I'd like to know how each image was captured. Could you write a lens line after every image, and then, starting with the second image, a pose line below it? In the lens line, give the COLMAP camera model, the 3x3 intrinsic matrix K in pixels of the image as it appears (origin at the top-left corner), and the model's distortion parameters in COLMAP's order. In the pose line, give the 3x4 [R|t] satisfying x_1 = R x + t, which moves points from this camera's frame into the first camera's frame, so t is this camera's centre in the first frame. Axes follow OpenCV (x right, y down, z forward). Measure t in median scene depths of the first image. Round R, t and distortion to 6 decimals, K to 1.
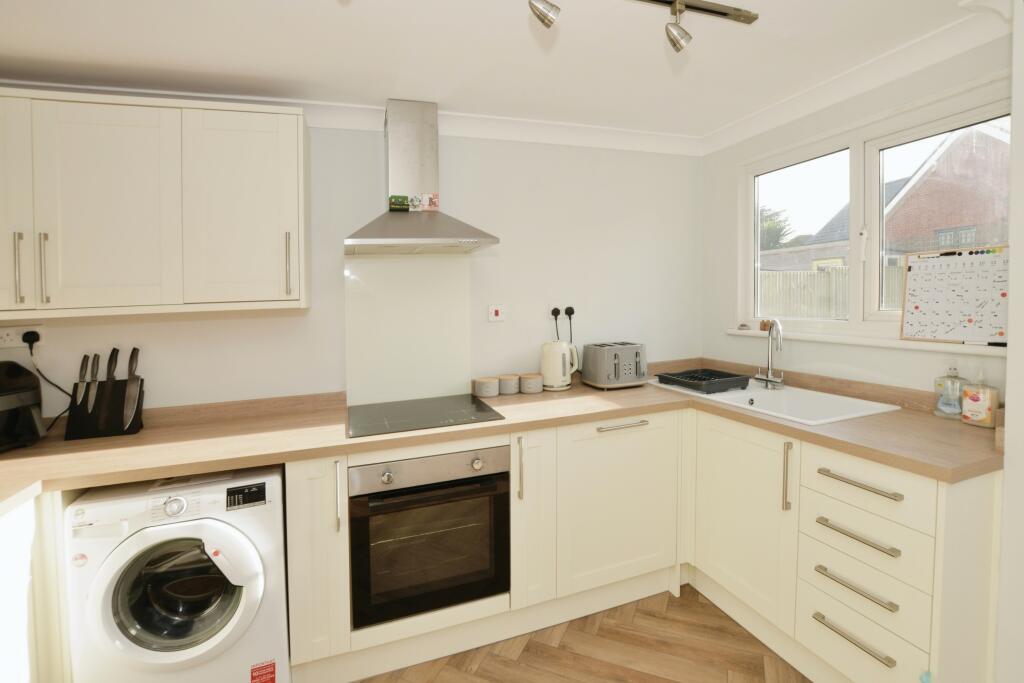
lens RADIAL K [[472.1, 0, 510.2], [0, 472.1, 312.4], [0, 0, 1]] dist [-0.023728, 0.000187]
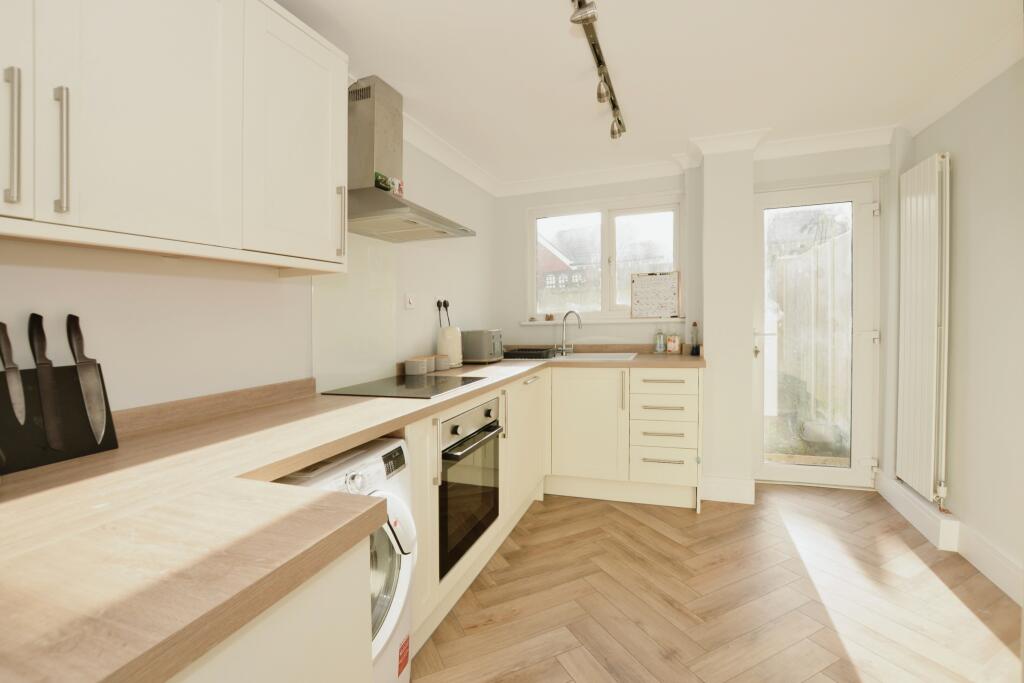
lens RADIAL K [[456.8, 0, 512.0], [0, 456.8, 341.5], [0, 0, 1]] dist [-0.001412, 0.000211]
pose [[0.634621, -0.023030, 0.772480, -0.911074], [0.032000, 0.999482, 0.003508, 0.128525], [-0.772161, 0.022493, 0.635029, 0.188773]]
